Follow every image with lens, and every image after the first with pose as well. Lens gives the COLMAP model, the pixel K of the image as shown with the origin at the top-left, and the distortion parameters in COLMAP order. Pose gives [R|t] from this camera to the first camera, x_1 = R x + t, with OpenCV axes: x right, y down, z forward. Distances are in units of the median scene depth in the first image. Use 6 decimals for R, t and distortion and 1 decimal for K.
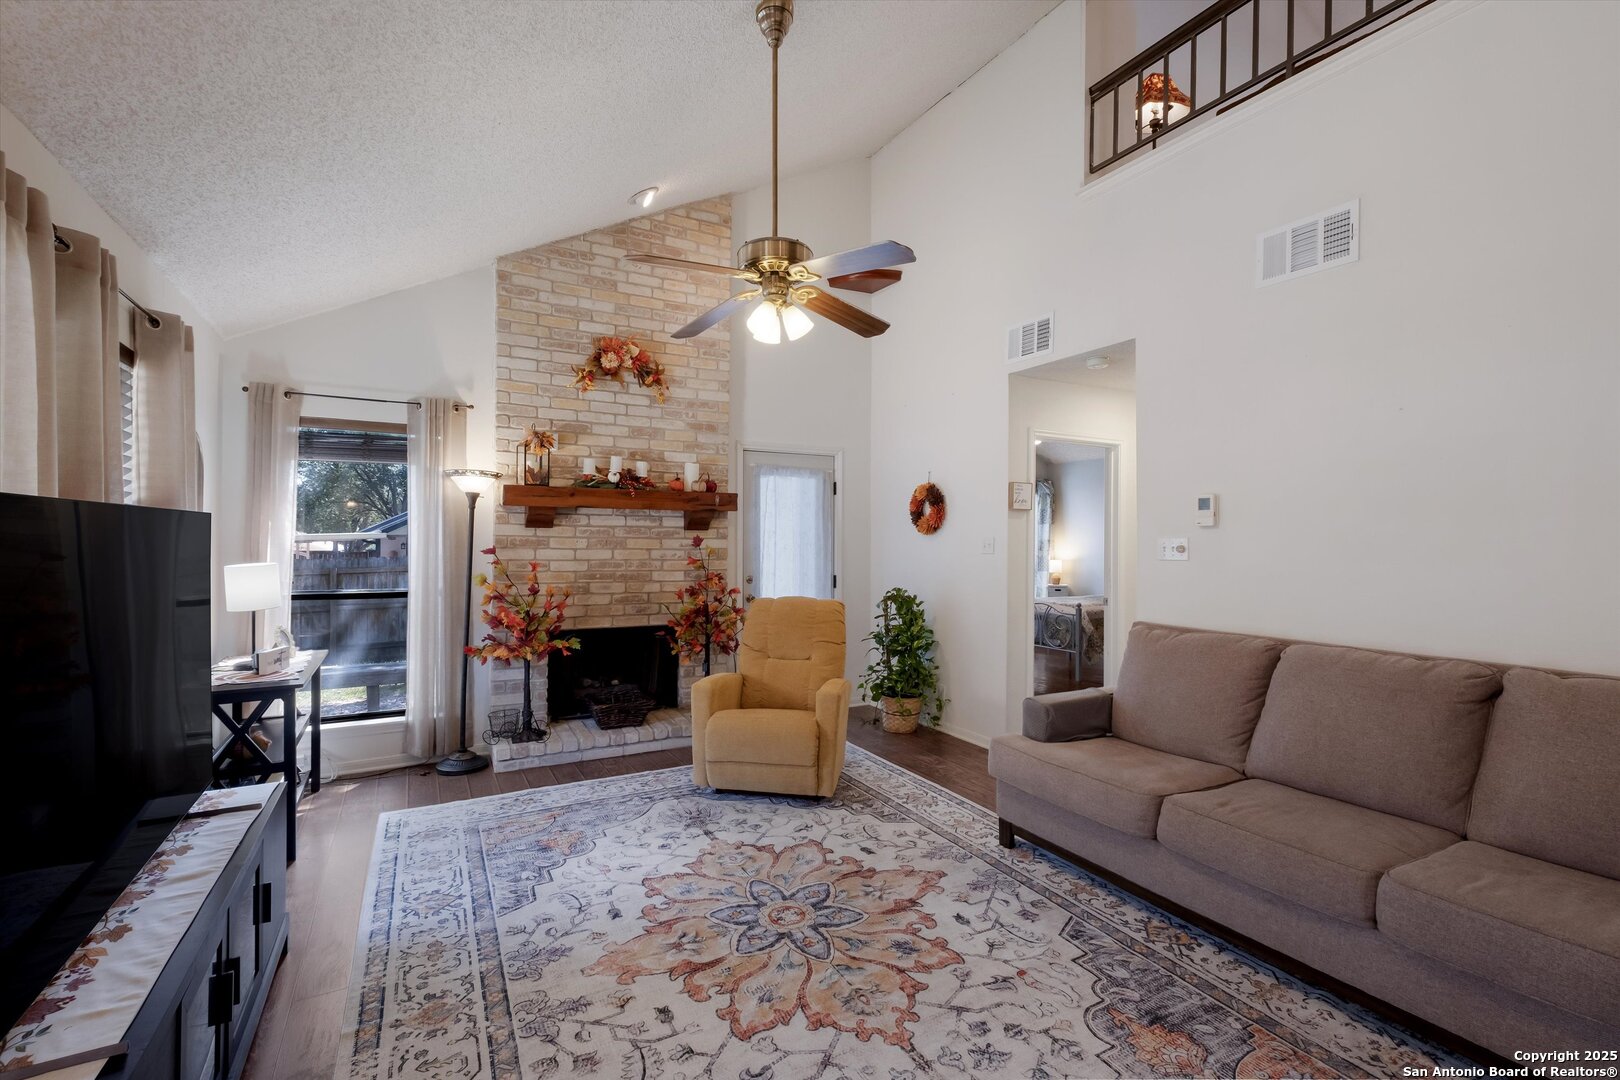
lens RADIAL K [[704.2, 0, 810.0], [0, 704.2, 540.0], [0, 0, 1]] dist [-0.001120, -0.000093]
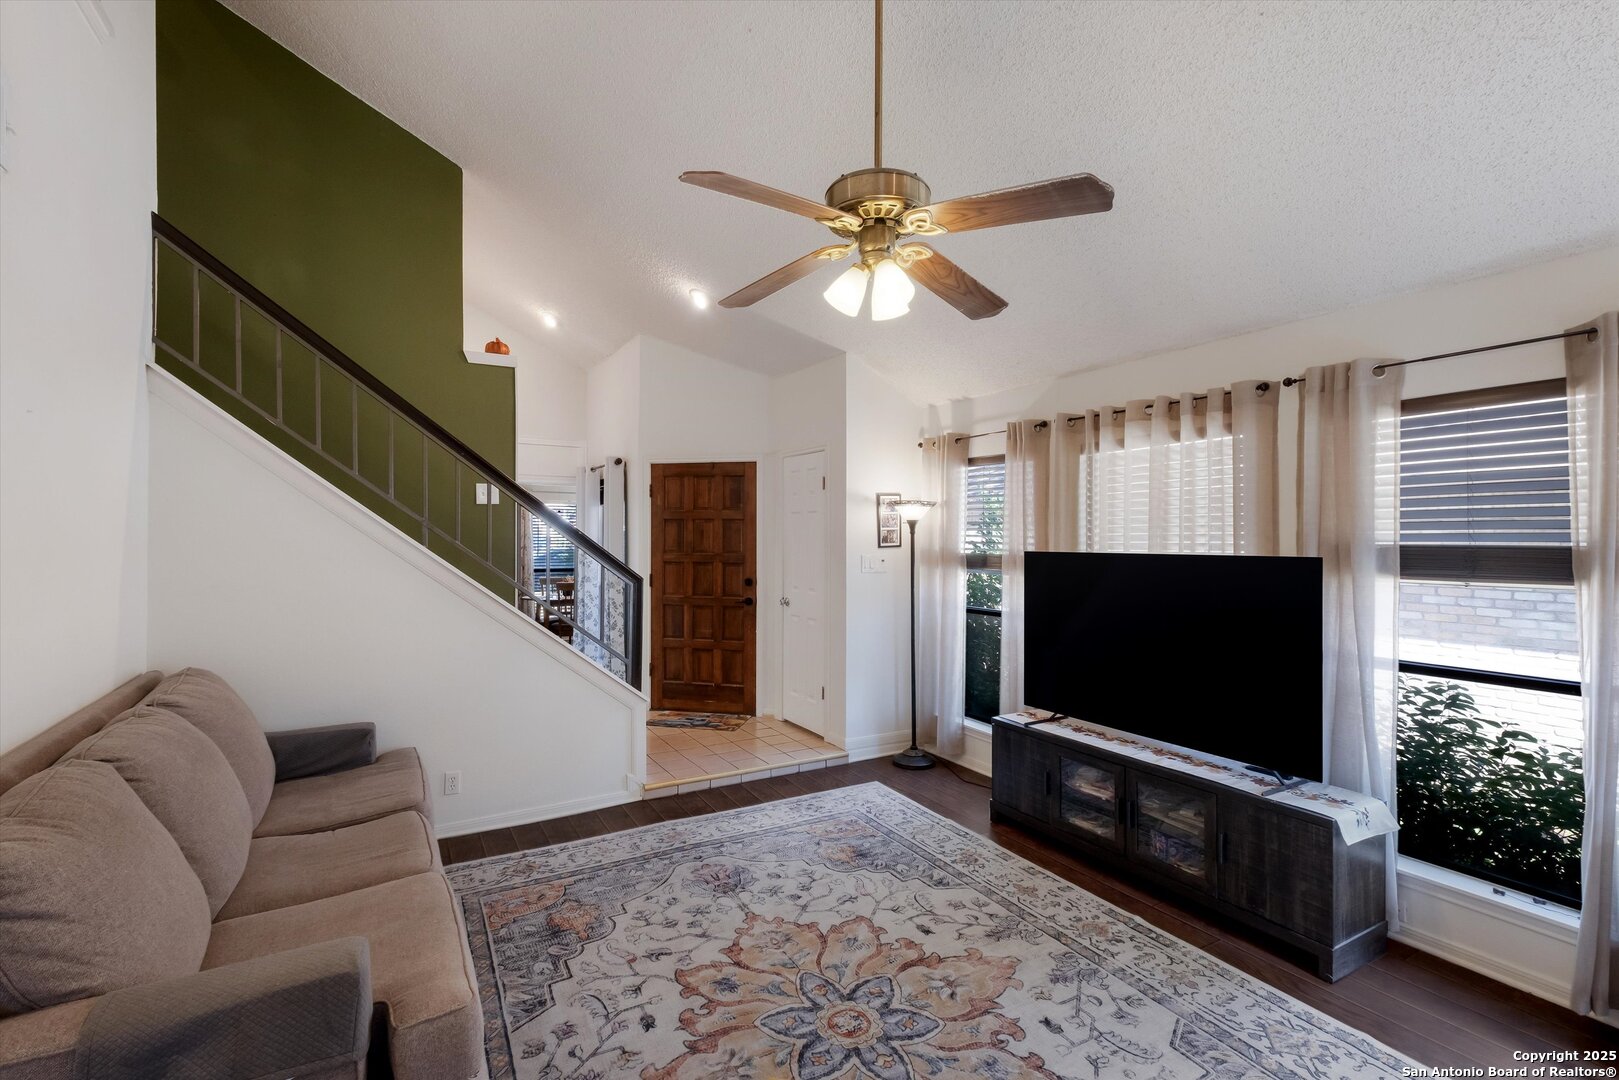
lens RADIAL K [[717.9, 0, 810.1], [0, 717.9, 535.0], [0, 0, 1]] dist [0.007421, -0.000071]
pose [[-0.999633, -0.003693, -0.026823, 0.044131], [-0.003775, 0.999988, 0.002976, -0.071122], [0.026811, 0.003077, -0.999636, 2.036968]]
